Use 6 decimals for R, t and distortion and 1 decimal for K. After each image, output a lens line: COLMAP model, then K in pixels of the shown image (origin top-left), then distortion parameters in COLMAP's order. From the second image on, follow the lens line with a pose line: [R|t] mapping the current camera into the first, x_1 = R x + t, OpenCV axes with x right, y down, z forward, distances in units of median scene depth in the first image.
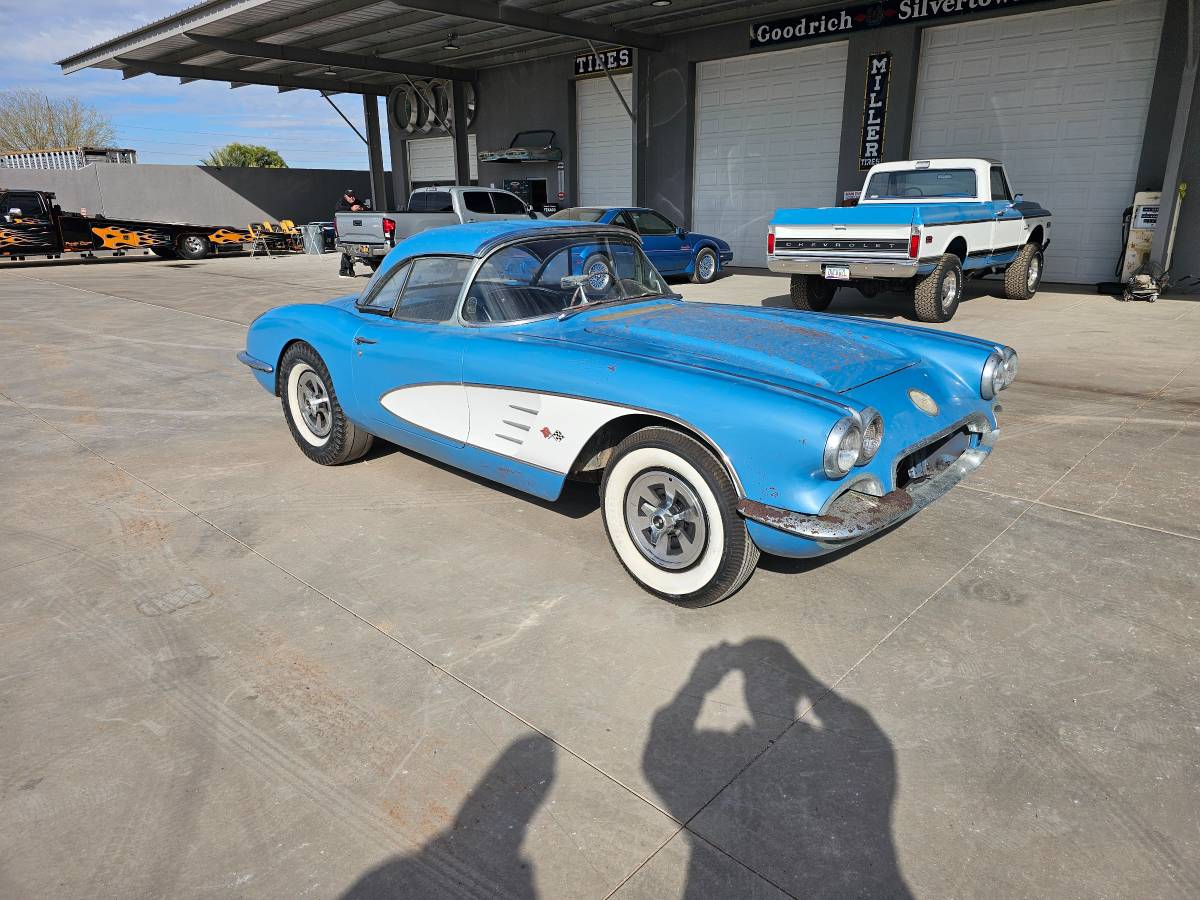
lens RADIAL K [[799.3, 0, 599.7], [0, 799.3, 444.7], [0, 0, 1]] dist [0.055950, -0.046223]
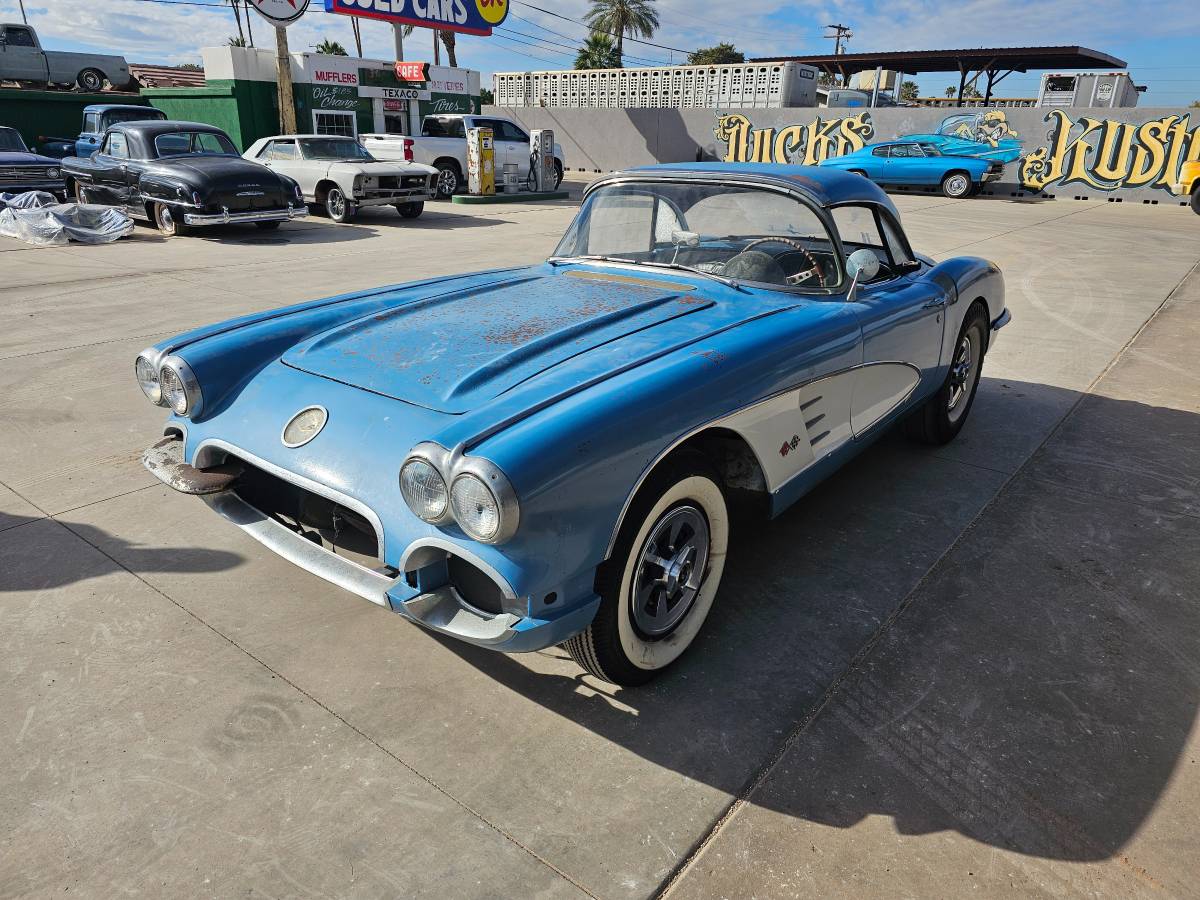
lens RADIAL K [[799.3, 0, 595.4], [0, 799.3, 445.0], [0, 0, 1]] dist [0.055950, -0.046223]
pose [[0.075158, 0.367460, -0.926998, 0.228408], [-0.310277, 0.892097, 0.328469, -0.073806], [0.947671, 0.262939, 0.181062, 0.236096]]
